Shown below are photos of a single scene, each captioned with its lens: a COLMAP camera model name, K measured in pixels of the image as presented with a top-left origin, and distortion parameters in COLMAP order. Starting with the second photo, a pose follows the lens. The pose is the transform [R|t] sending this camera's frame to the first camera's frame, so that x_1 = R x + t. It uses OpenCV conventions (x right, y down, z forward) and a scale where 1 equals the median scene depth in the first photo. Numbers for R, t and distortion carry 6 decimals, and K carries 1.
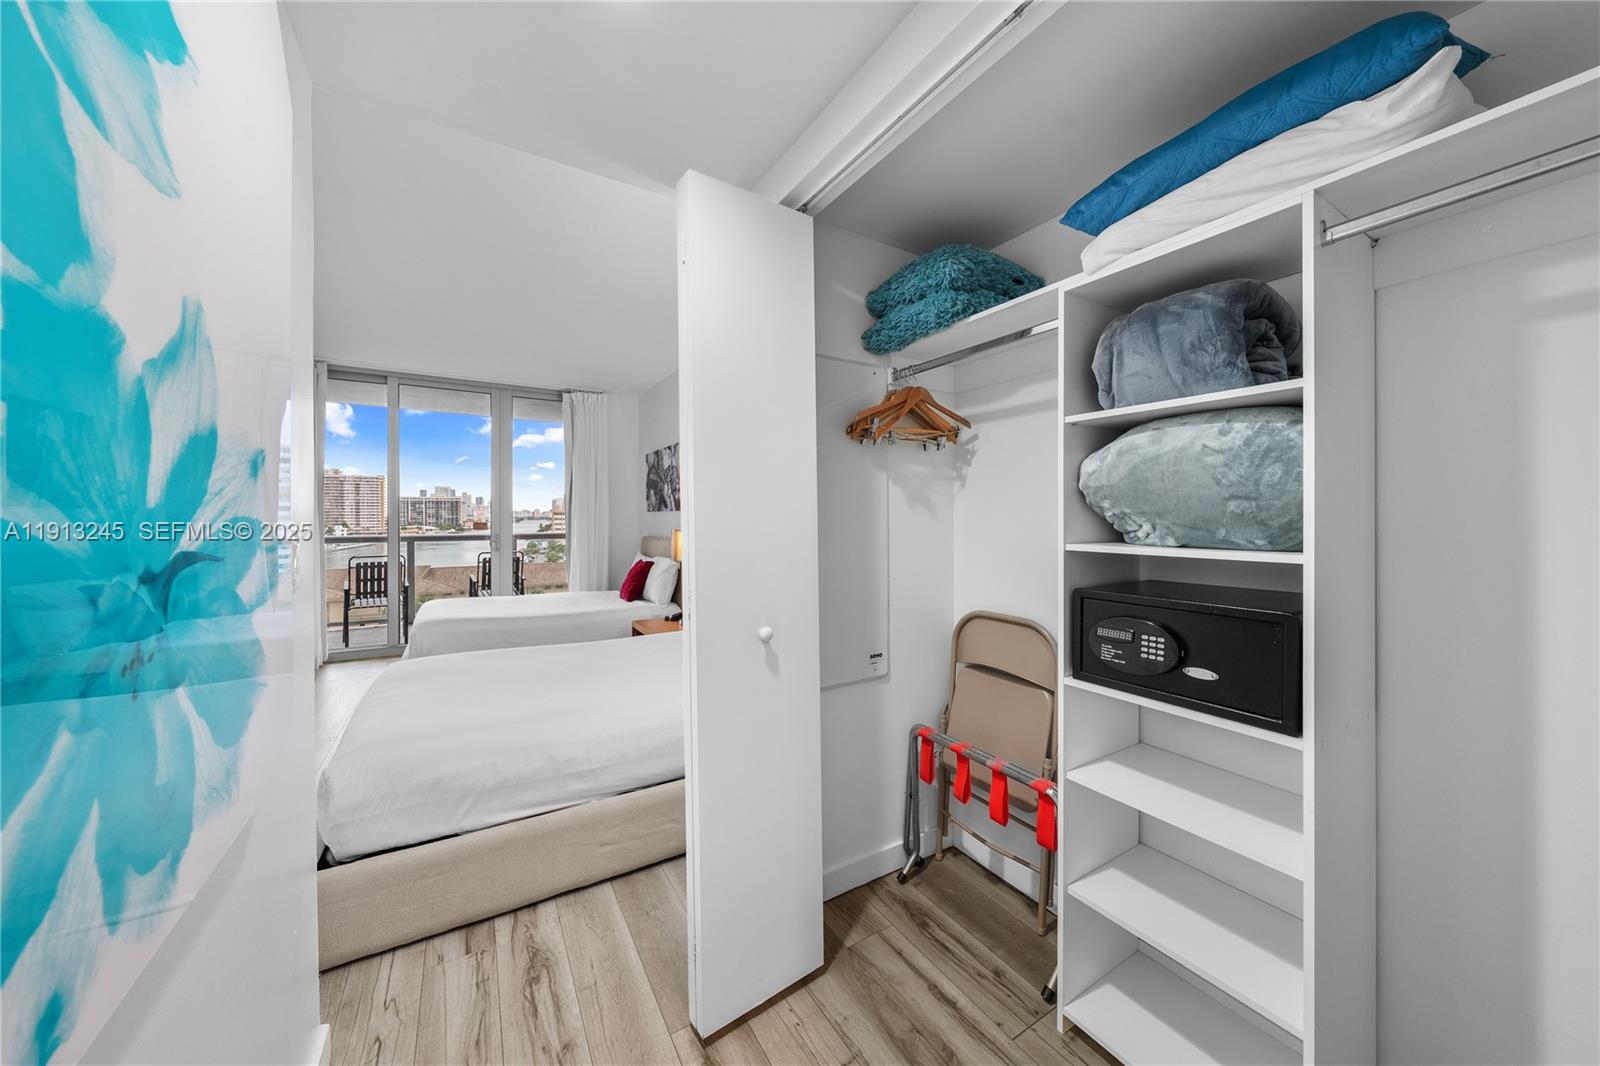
lens RADIAL K [[543.8, 0, 795.5], [0, 543.8, 519.4], [0, 0, 1]] dist [-0.002499, -0.000101]
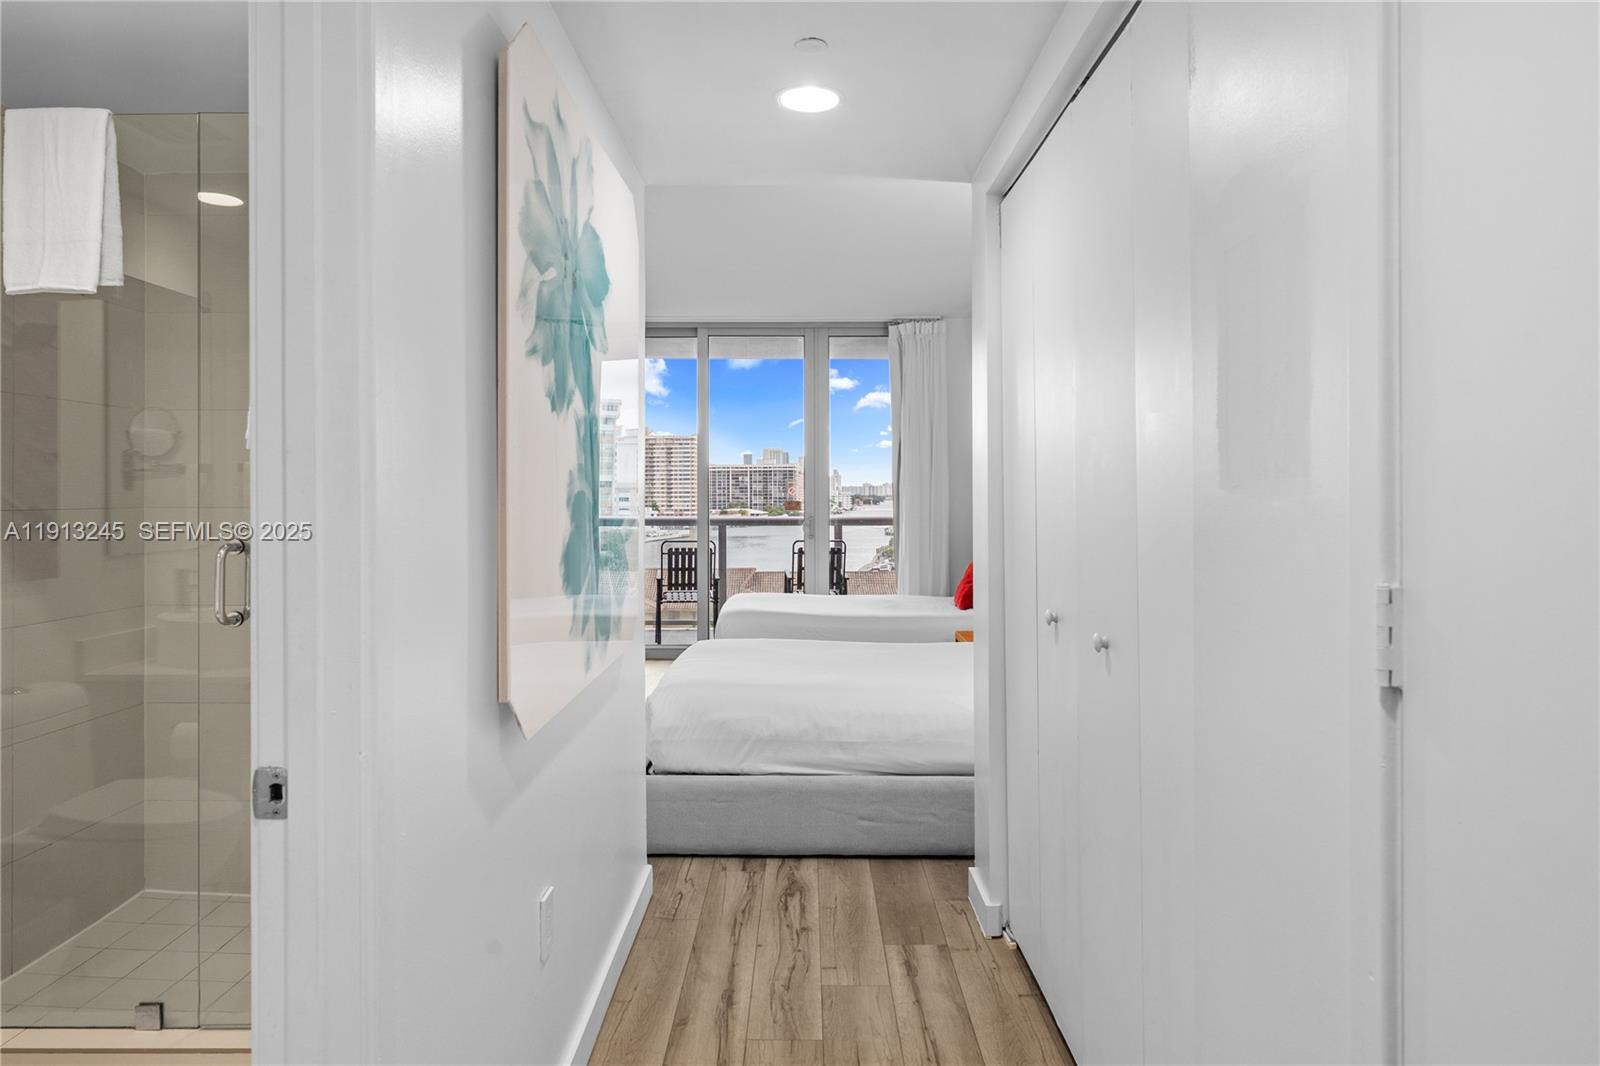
lens RADIAL K [[999.8, 0, 796.0], [0, 999.8, 488.7], [0, 0, 1]] dist [-0.003268, -0.001521]
pose [[0.851097, -0.004555, -0.524988, 0.203153], [-0.001072, 0.999945, -0.010412, 0.003820], [0.525007, 0.009425, 0.851046, -0.252405]]
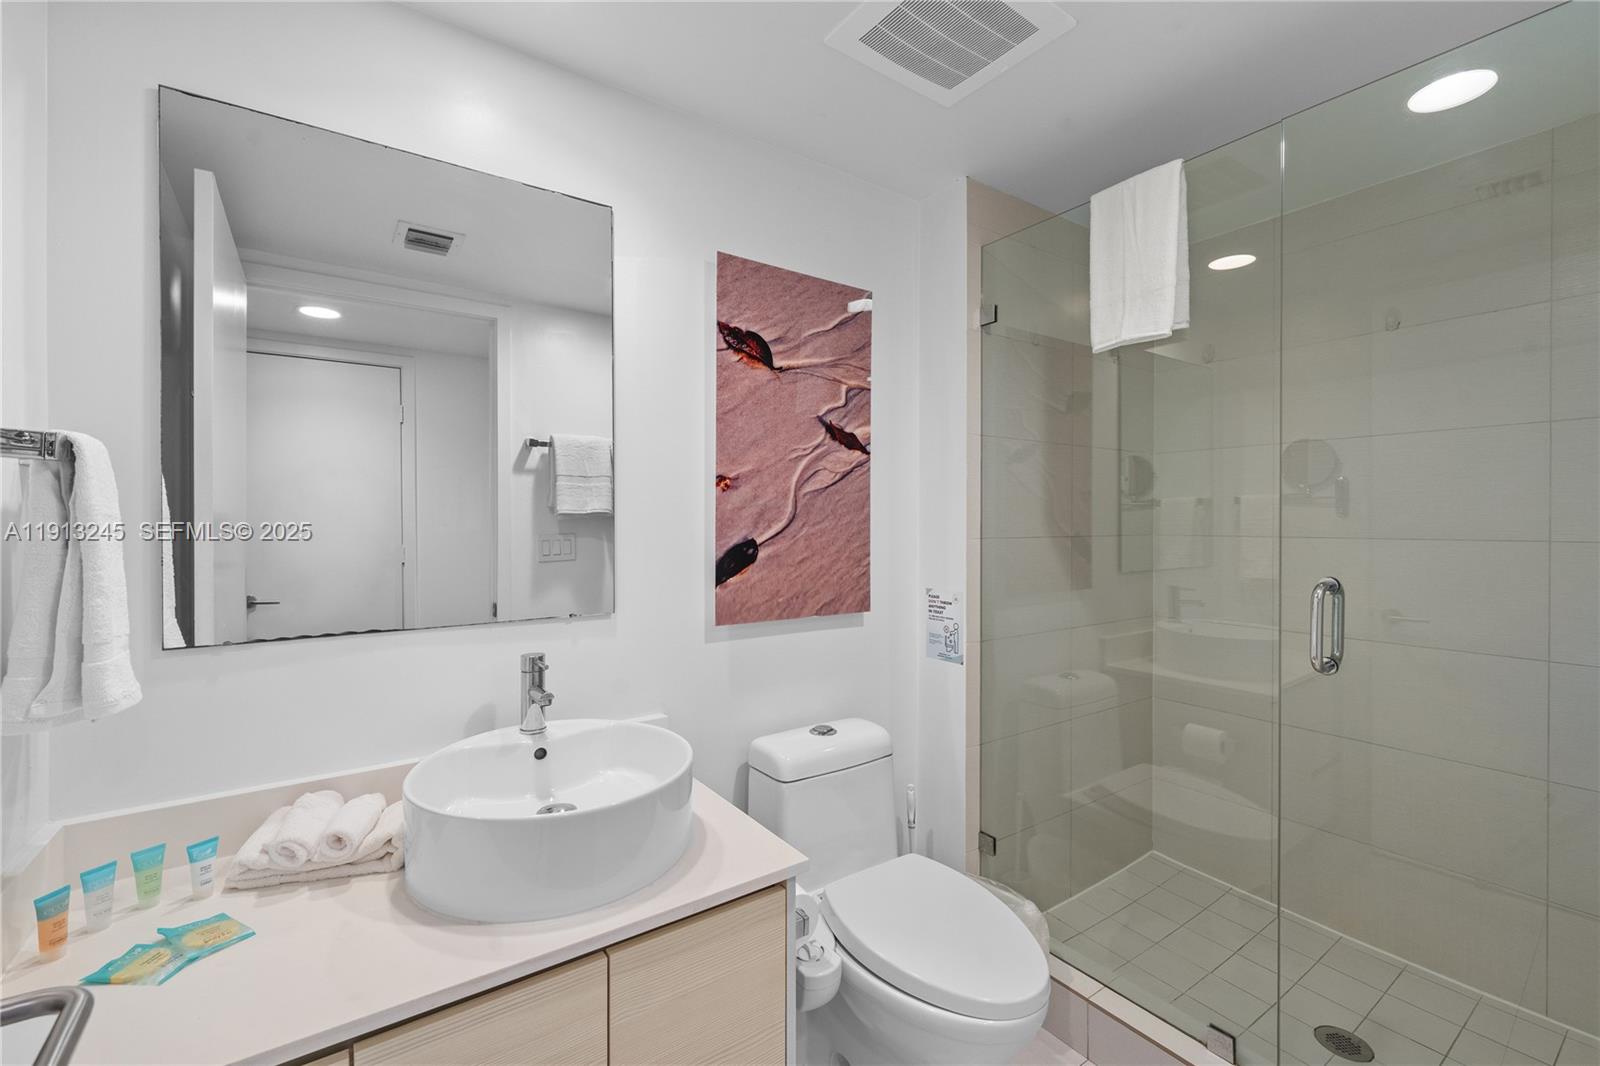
lens RADIAL K [[677.6, 0, 794.0], [0, 677.6, 524.6], [0, 0, 1]] dist [0.002215, 0.000170]
pose [[0.061356, 0.006051, -0.998098, 0.018680], [-0.005933, 0.999966, 0.005698, 0.000606], [0.998098, 0.005572, 0.061390, -0.235648]]
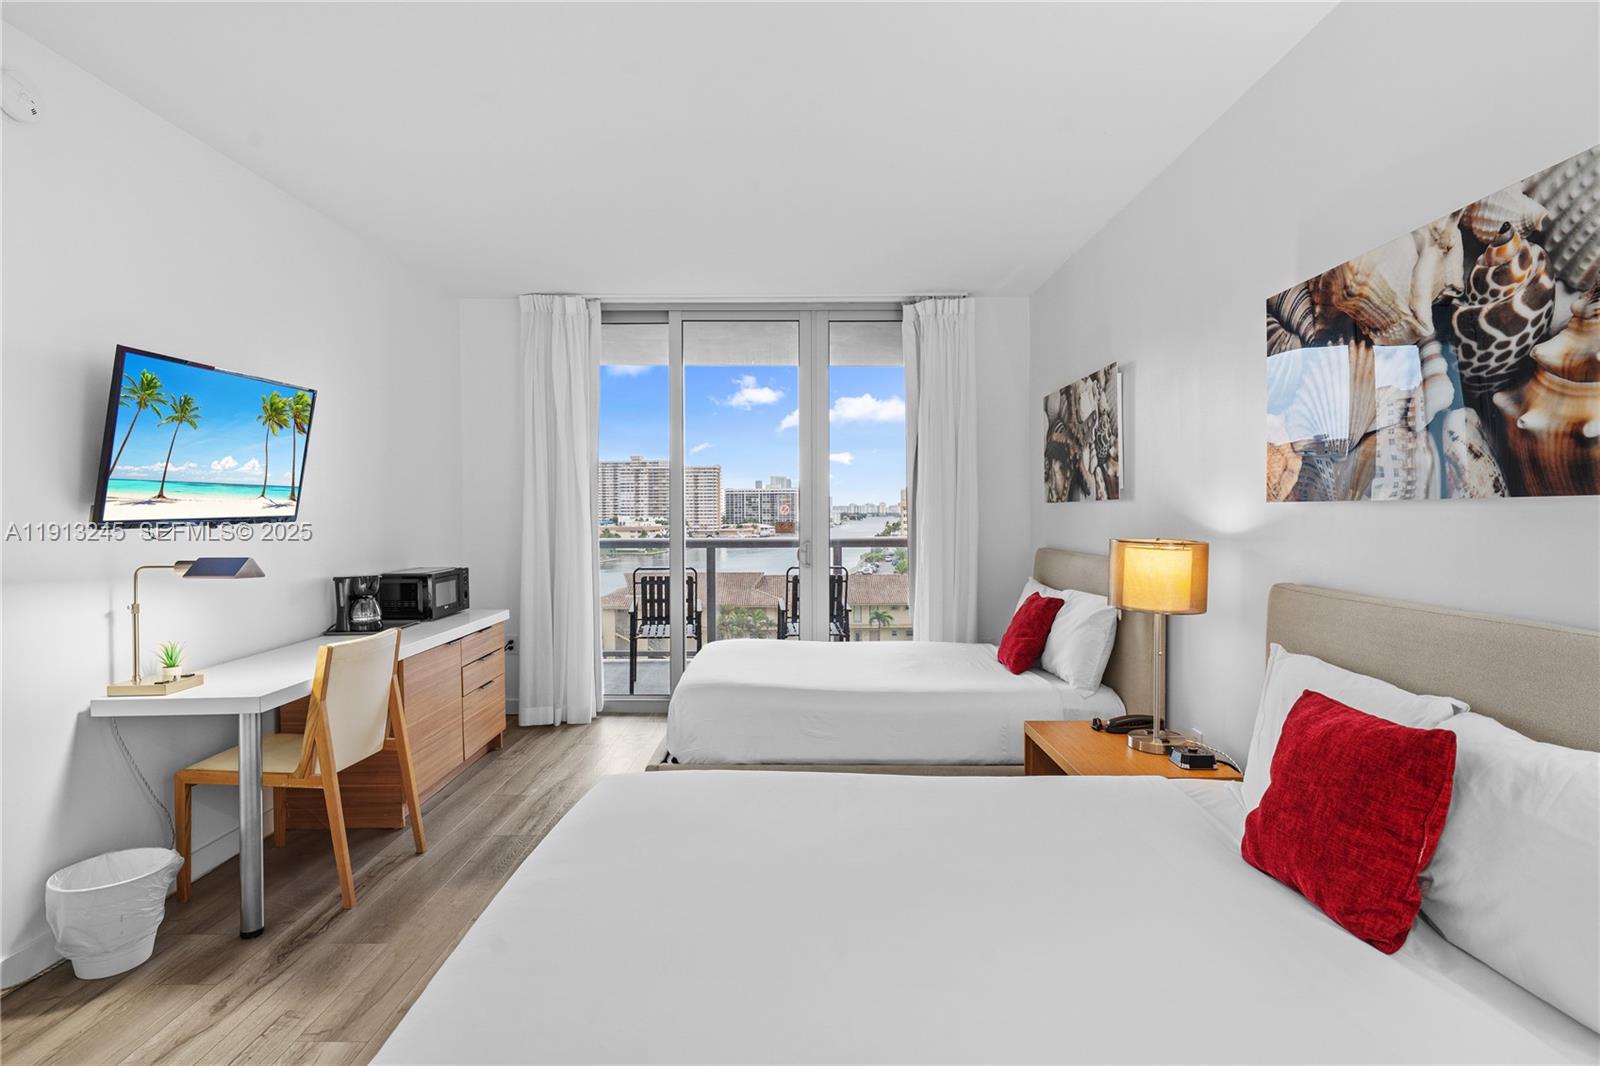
lens RADIAL K [[785.6, 0, 794.7], [0, 785.6, 522.5], [0, 0, 1]] dist [-0.000493, -0.000082]
pose [[0.849745, 0.003838, -0.527180, -0.084903], [0.000703, 0.999964, 0.008413, -0.001351], [0.527194, -0.007520, 0.849712, 0.233767]]
